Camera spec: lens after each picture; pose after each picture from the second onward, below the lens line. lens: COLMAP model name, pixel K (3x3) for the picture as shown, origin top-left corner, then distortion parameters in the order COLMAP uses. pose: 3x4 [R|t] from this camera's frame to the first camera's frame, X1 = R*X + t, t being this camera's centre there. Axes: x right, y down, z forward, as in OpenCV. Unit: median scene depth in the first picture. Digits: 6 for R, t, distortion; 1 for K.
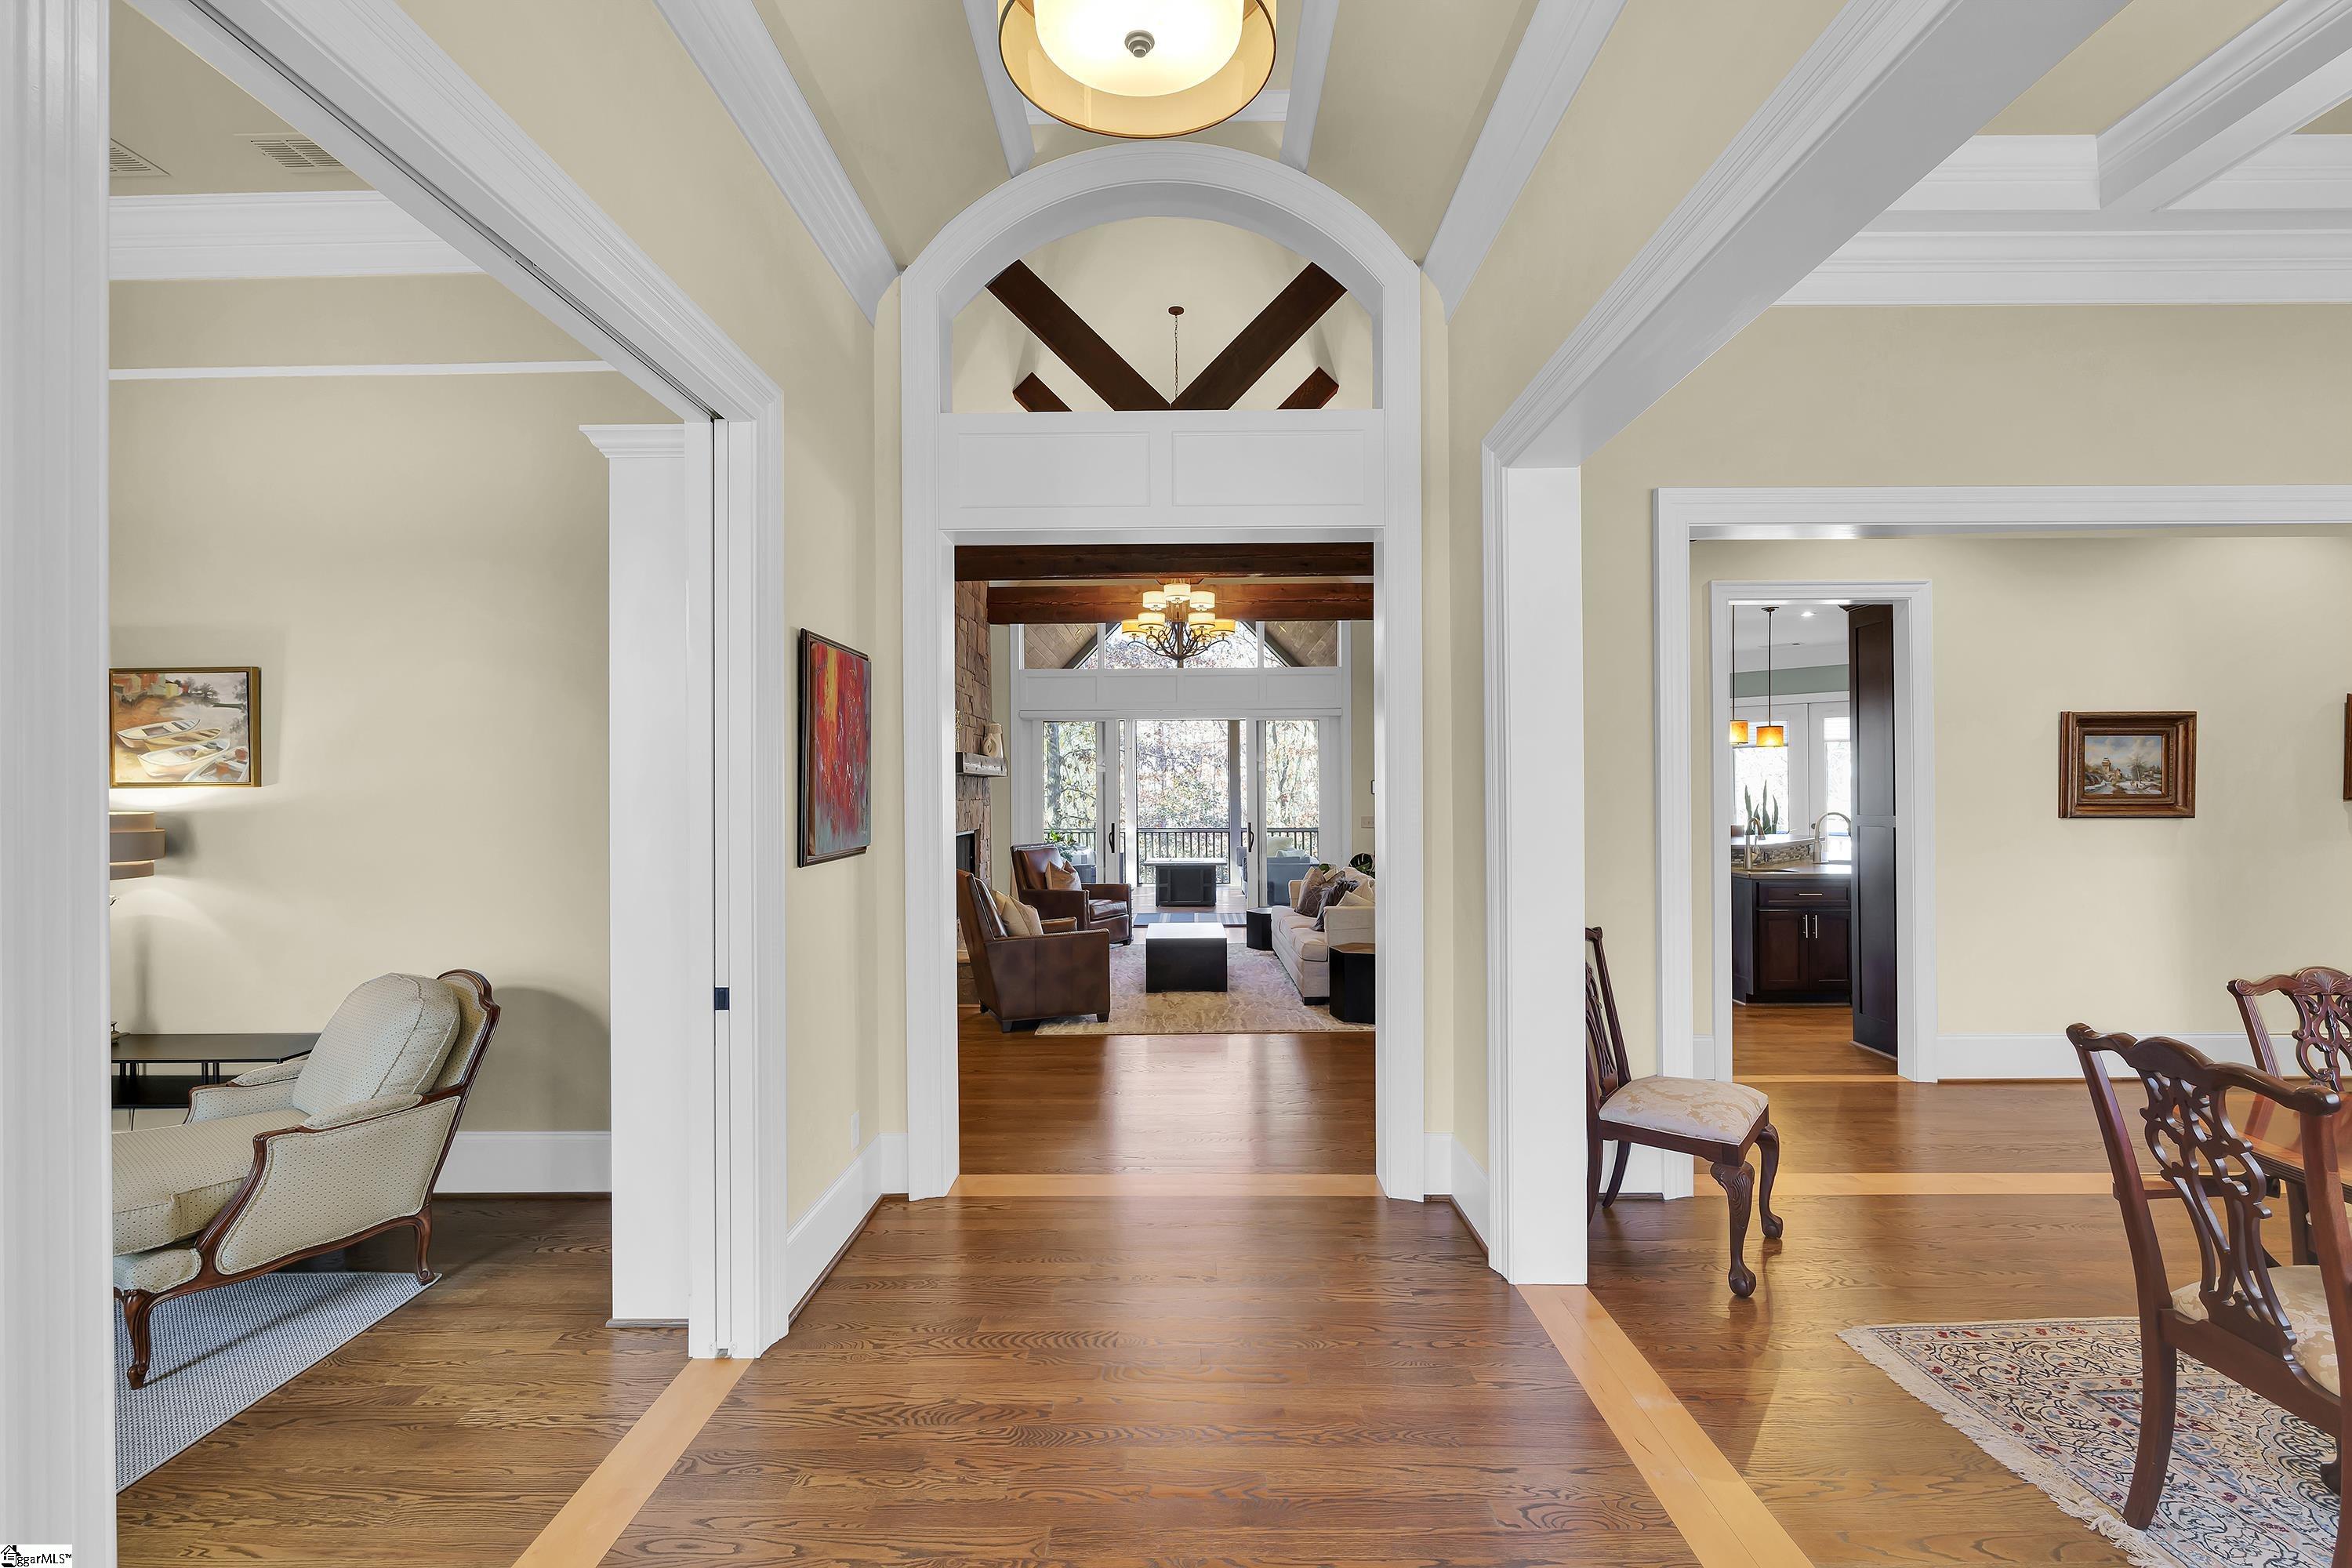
lens RADIAL K [[1021.2, 0, 1193.7], [0, 1021.2, 791.2], [0, 0, 1]] dist [-0.002972, 0.000506]
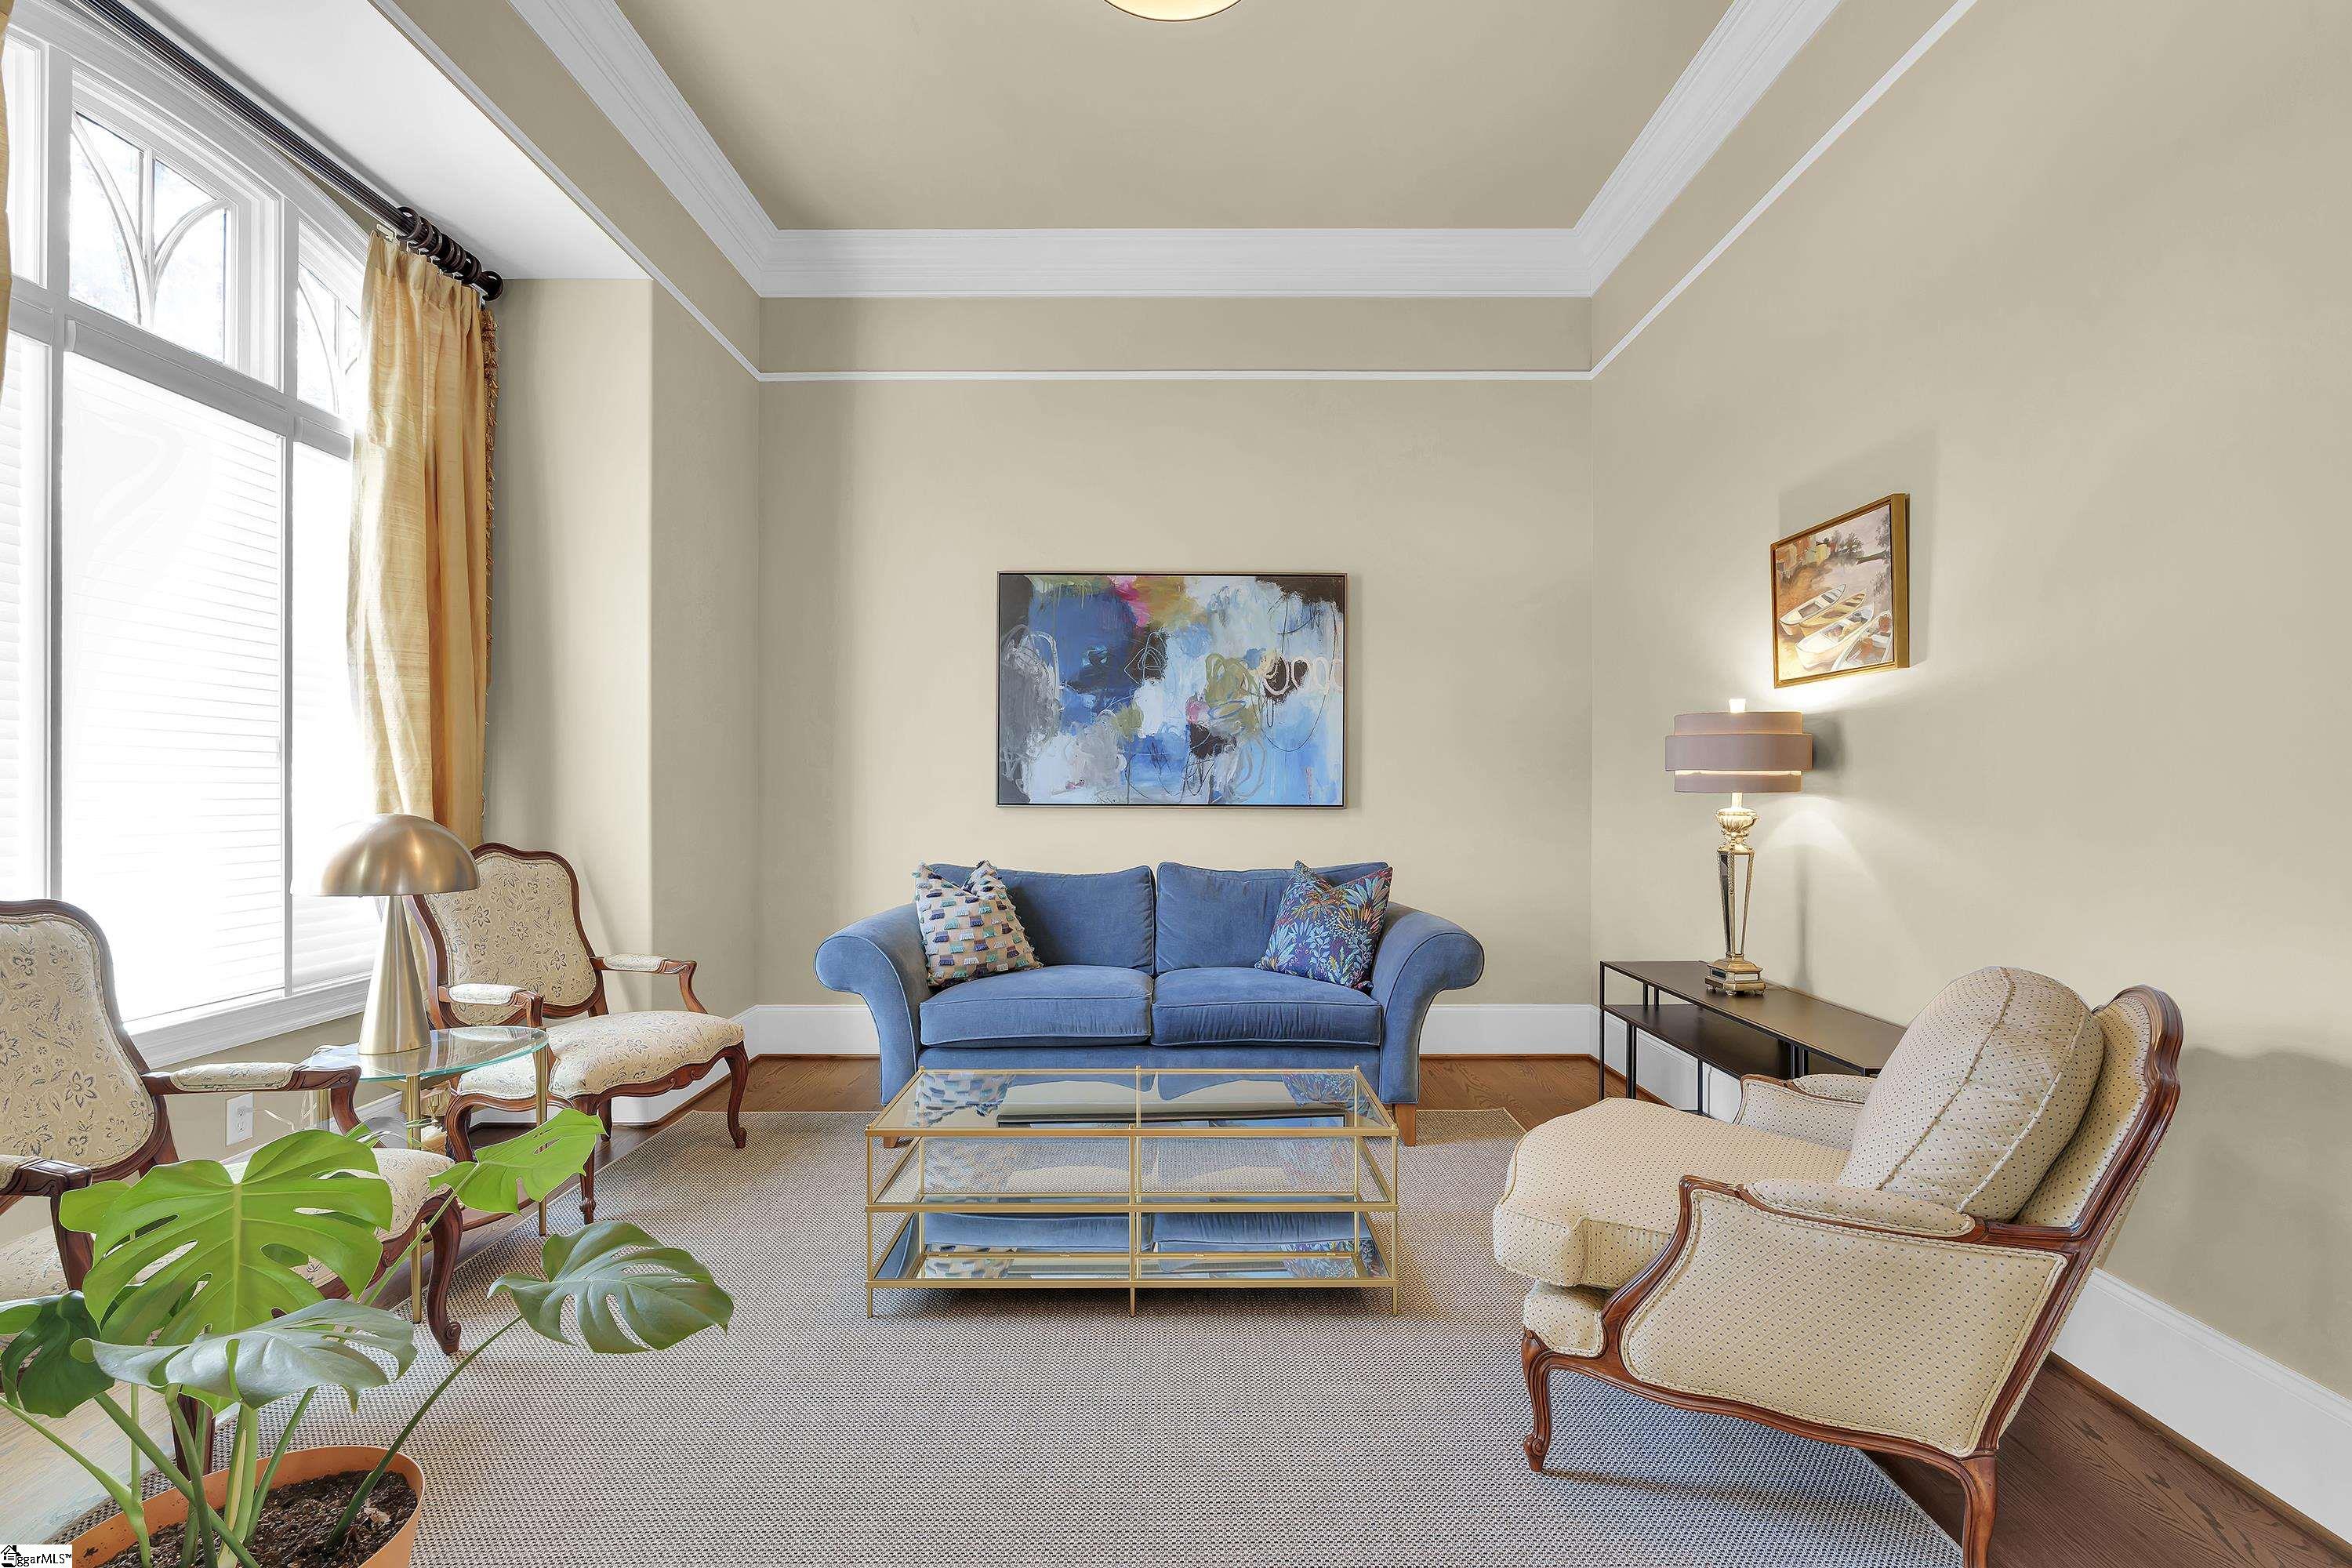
lens RADIAL K [[1021.2, 0, 1183.7], [0, 1021.2, 790.1], [0, 0, 1]] dist [-0.002972, 0.000506]
pose [[-0.005932, 0.006101, -0.999964, -0.226293], [0.001679, 0.999980, 0.006092, 0.074751], [0.999981, -0.001643, -0.005942, 0.521122]]
